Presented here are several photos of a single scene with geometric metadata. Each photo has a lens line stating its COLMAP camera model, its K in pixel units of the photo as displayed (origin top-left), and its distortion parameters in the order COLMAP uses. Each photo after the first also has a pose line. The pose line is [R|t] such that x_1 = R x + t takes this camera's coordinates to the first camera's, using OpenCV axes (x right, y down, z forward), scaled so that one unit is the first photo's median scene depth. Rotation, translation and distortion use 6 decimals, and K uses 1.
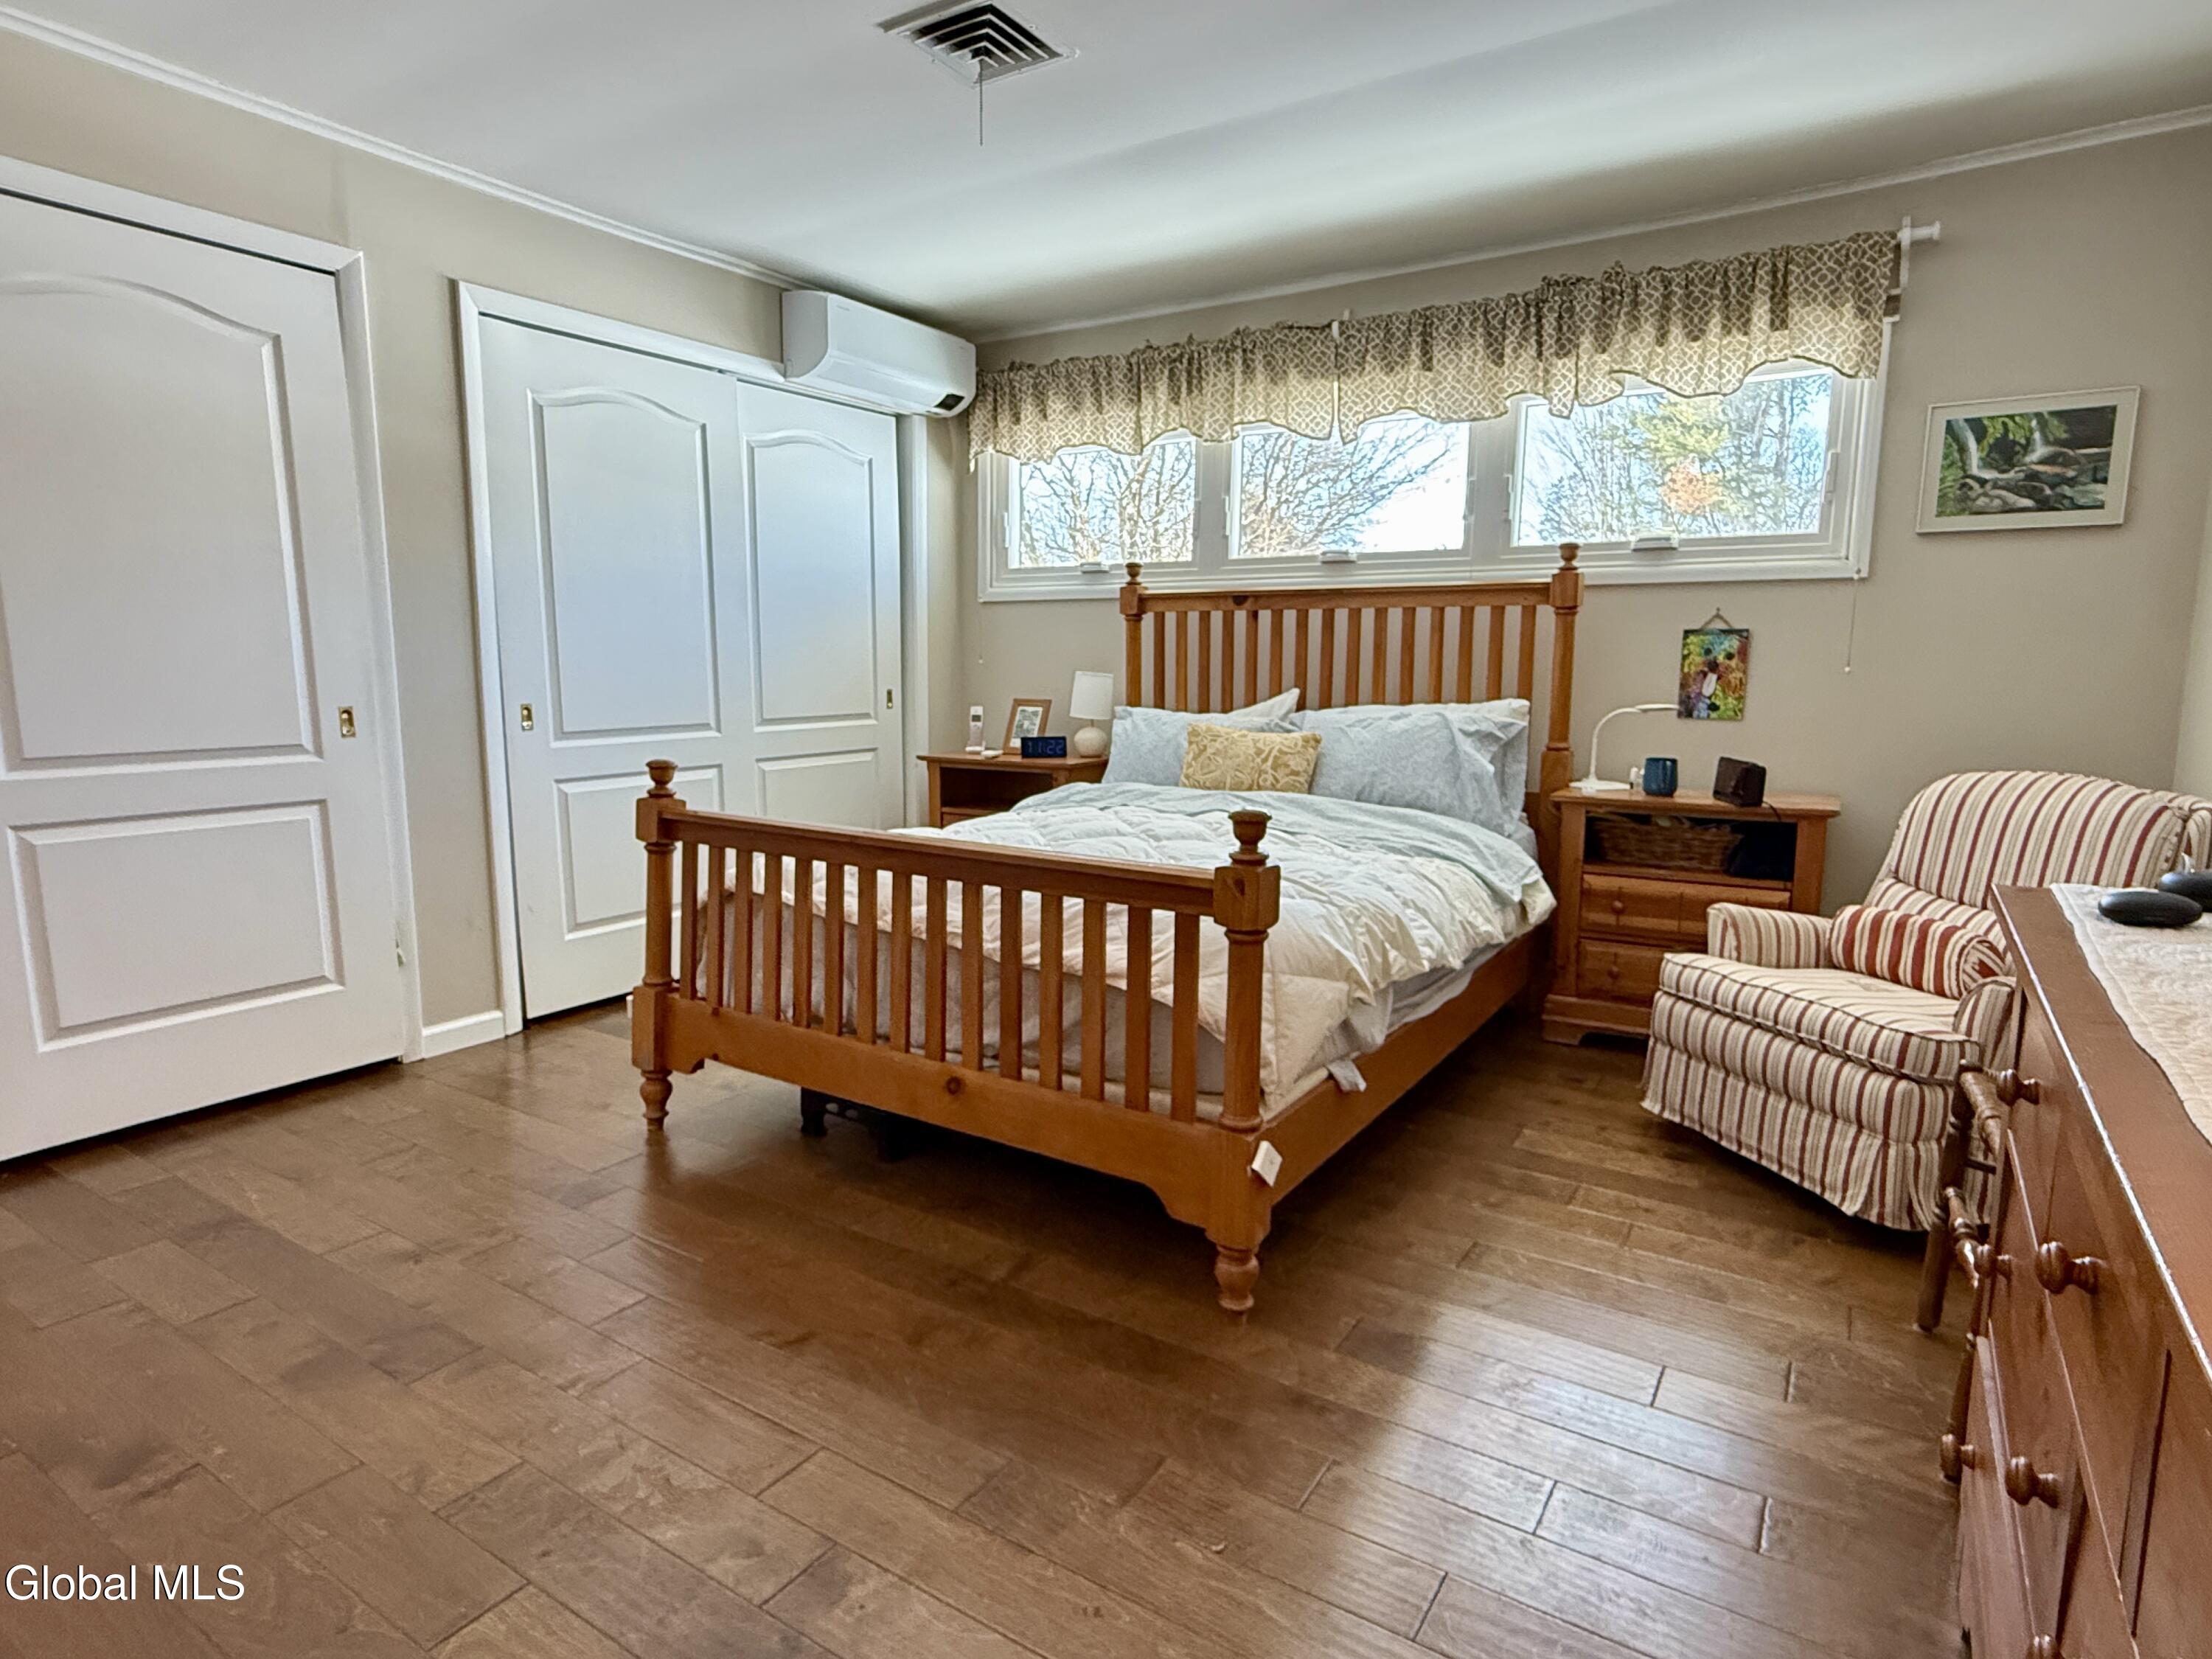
lens RADIAL K [[1208.1, 0, 1105.2], [0, 1208.1, 831.2], [0, 0, 1]] dist [0.000326, -0.000113]
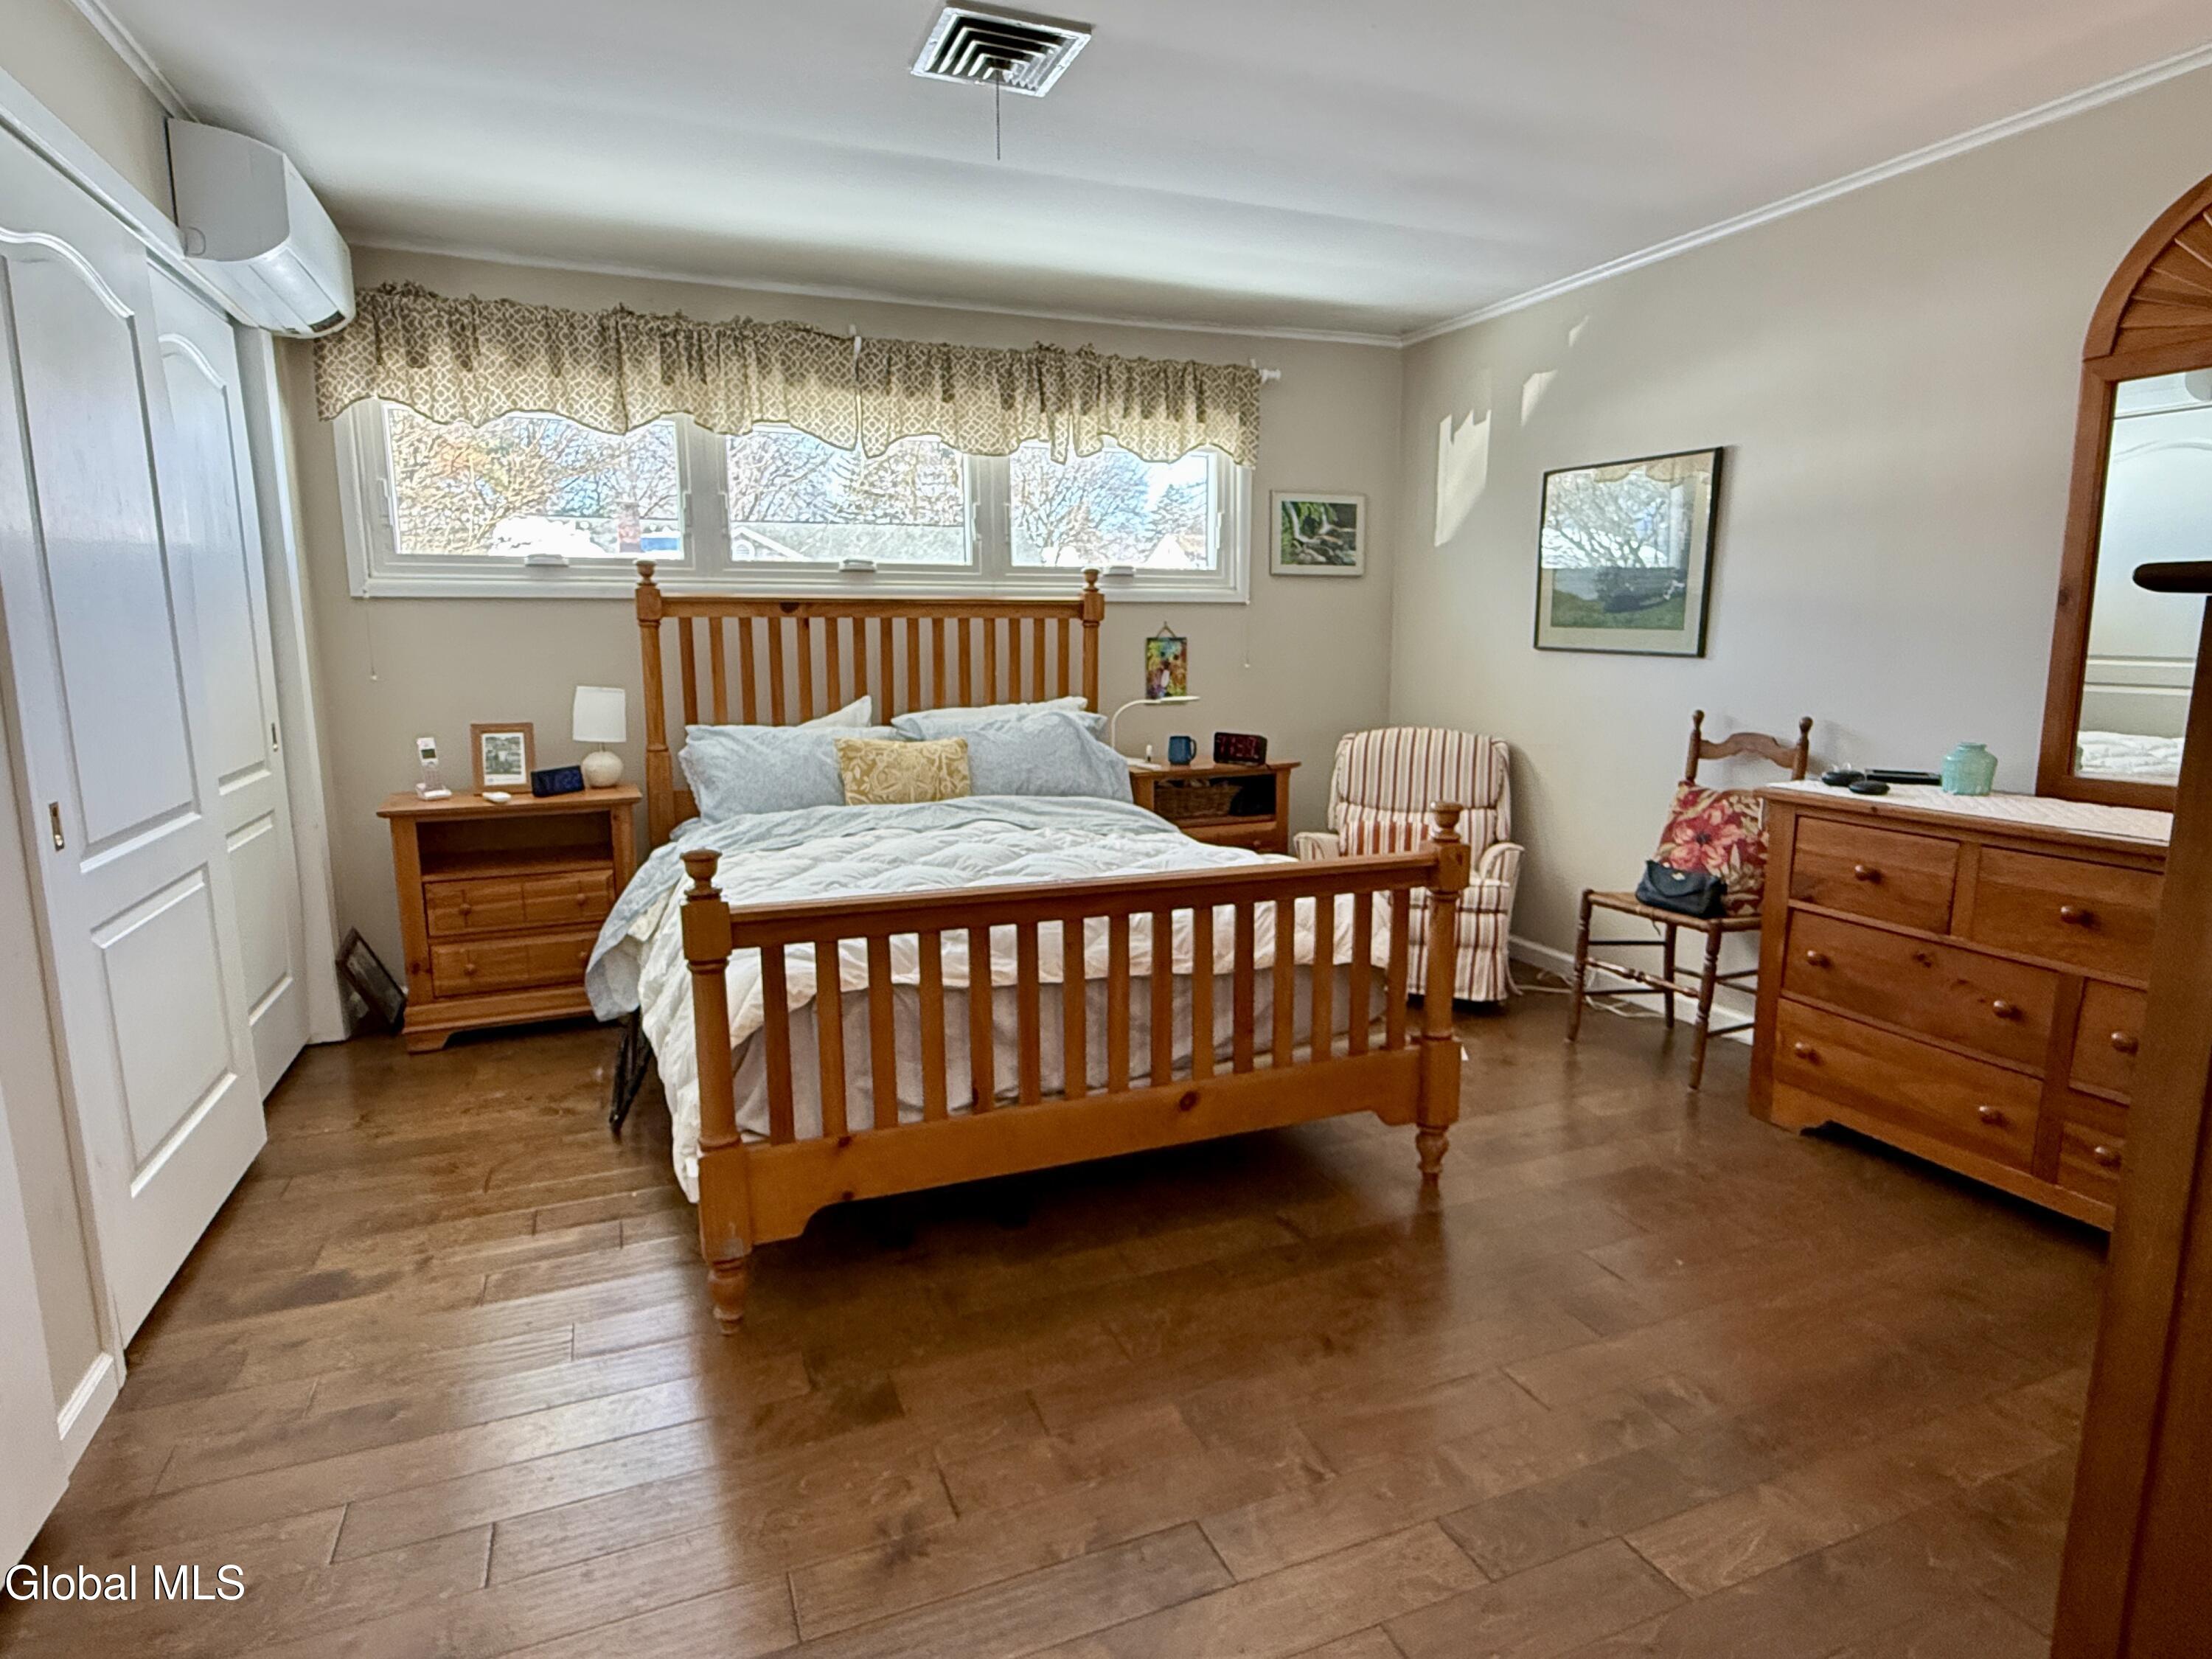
lens RADIAL K [[1208.1, 0, 1101.0], [0, 1208.1, 830.9], [0, 0, 1]] dist [0.000326, -0.000113]
pose [[0.571540, -0.143813, 0.807874, -0.644430], [0.119908, 0.988592, 0.091153, -0.084397], [-0.811766, 0.044773, 0.582264, 0.282561]]
